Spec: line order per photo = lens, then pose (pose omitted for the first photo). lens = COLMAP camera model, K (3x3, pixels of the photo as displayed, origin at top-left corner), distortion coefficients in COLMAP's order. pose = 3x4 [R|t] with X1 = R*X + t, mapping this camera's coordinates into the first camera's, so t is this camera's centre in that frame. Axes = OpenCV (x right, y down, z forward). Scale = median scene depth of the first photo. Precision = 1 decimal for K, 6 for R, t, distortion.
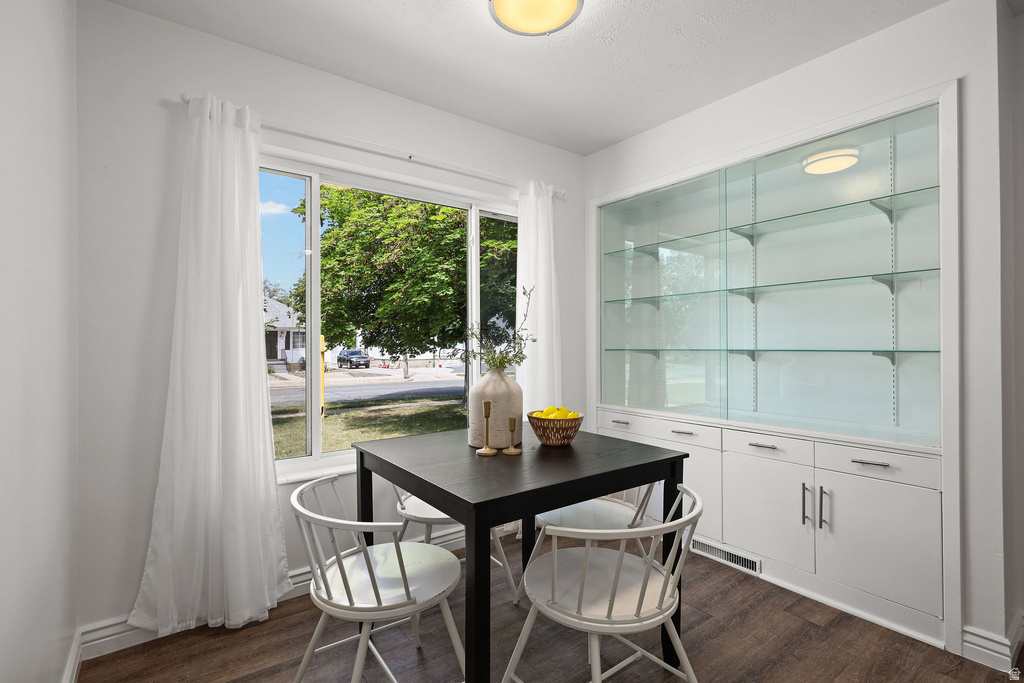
lens RADIAL K [[488.1, 0, 514.3], [0, 488.1, 343.5], [0, 0, 1]] dist [-0.000987, 0.000095]
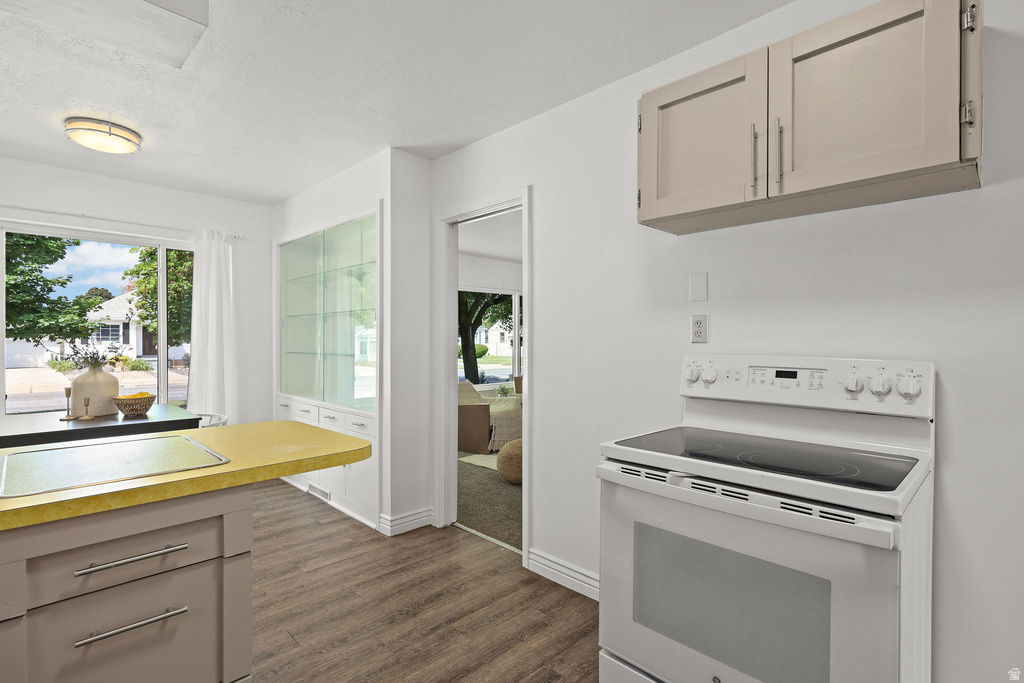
lens RADIAL K [[488.1, 0, 501.9], [0, 488.1, 344.1], [0, 0, 1]] dist [-0.000987, 0.000095]
pose [[0.989358, 0.003581, 0.145456, 0.725528], [-0.004997, 0.999944, 0.009376, -0.030610], [-0.145414, -0.010003, 0.989320, -0.517512]]
